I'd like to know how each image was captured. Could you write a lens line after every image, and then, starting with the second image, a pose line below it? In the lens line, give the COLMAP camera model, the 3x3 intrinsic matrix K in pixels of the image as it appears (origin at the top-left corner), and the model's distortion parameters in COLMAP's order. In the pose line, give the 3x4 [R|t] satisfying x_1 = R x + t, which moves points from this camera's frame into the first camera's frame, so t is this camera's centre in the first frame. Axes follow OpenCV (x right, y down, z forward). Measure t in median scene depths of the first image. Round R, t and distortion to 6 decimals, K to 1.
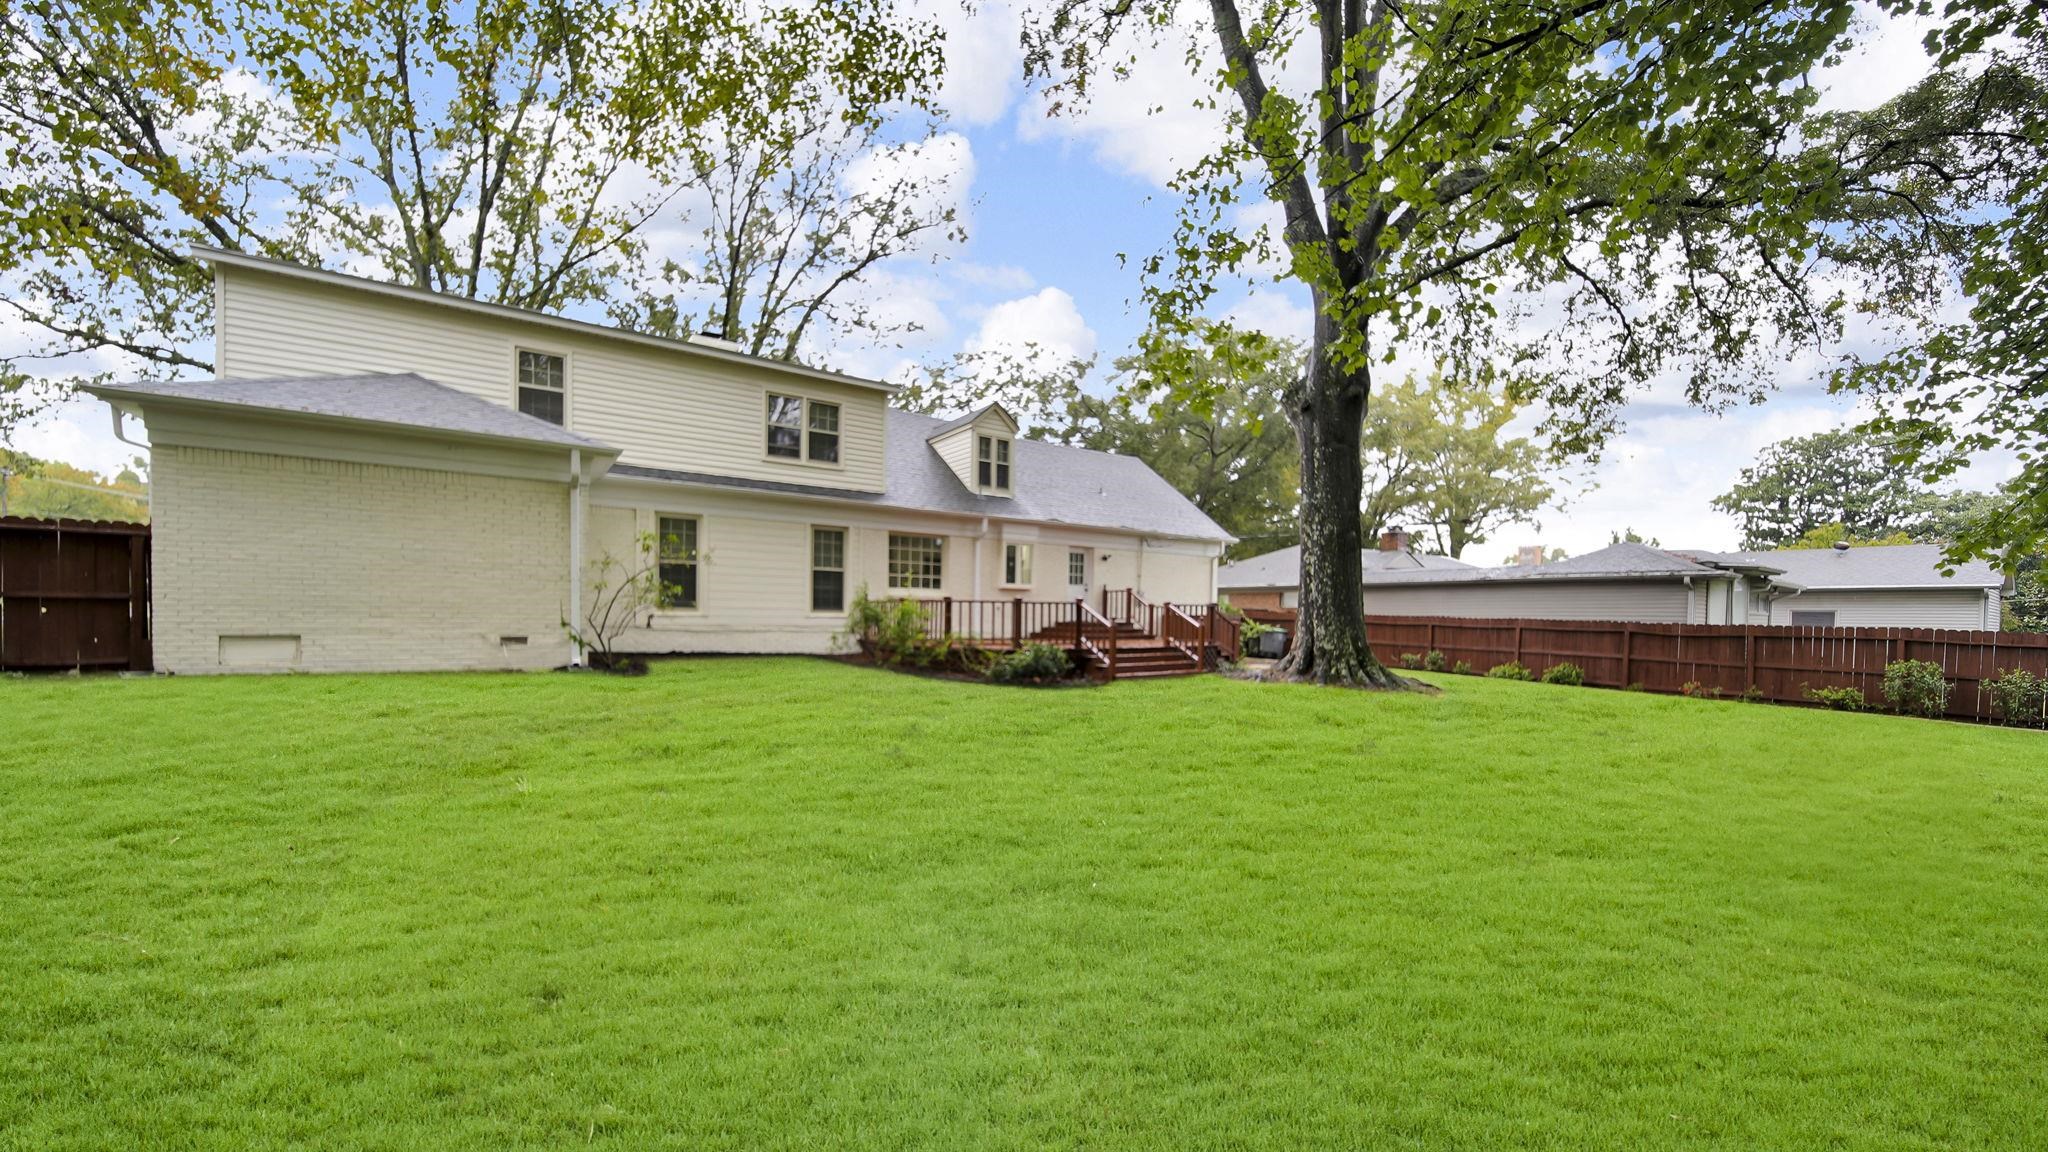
lens RADIAL K [[733.8, 0, 1022.9], [0, 733.8, 585.6], [0, 0, 1]] dist [-0.001467, -0.000083]
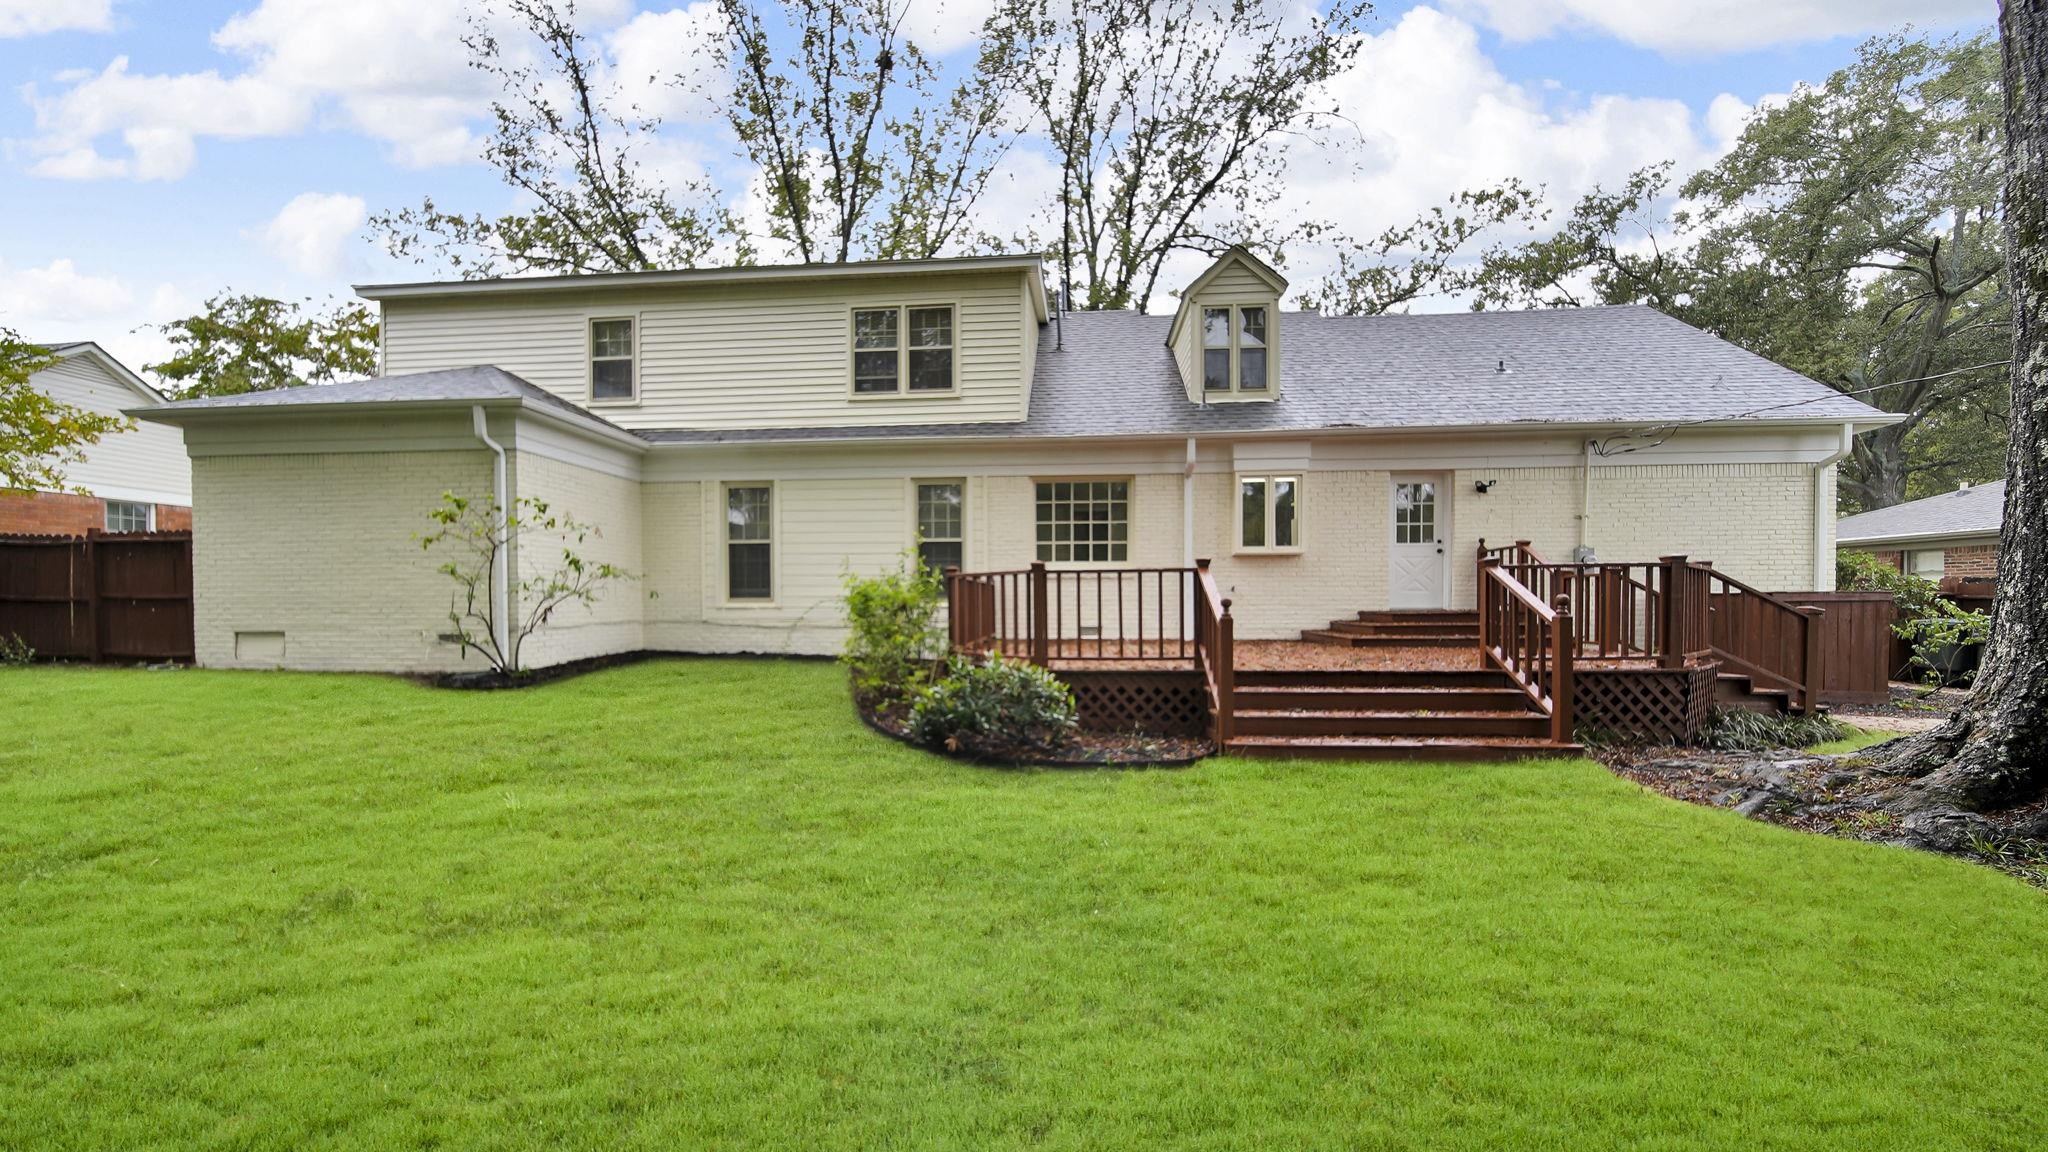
lens RADIAL K [[733.8, 0, 1022.9], [0, 733.8, 585.6], [0, 0, 1]] dist [-0.001467, -0.000083]
pose [[0.768057, -0.032188, -0.639572, 0.252927], [0.038793, 0.999240, -0.003702, 0.027777], [0.639205, -0.021968, 0.768722, 0.518878]]
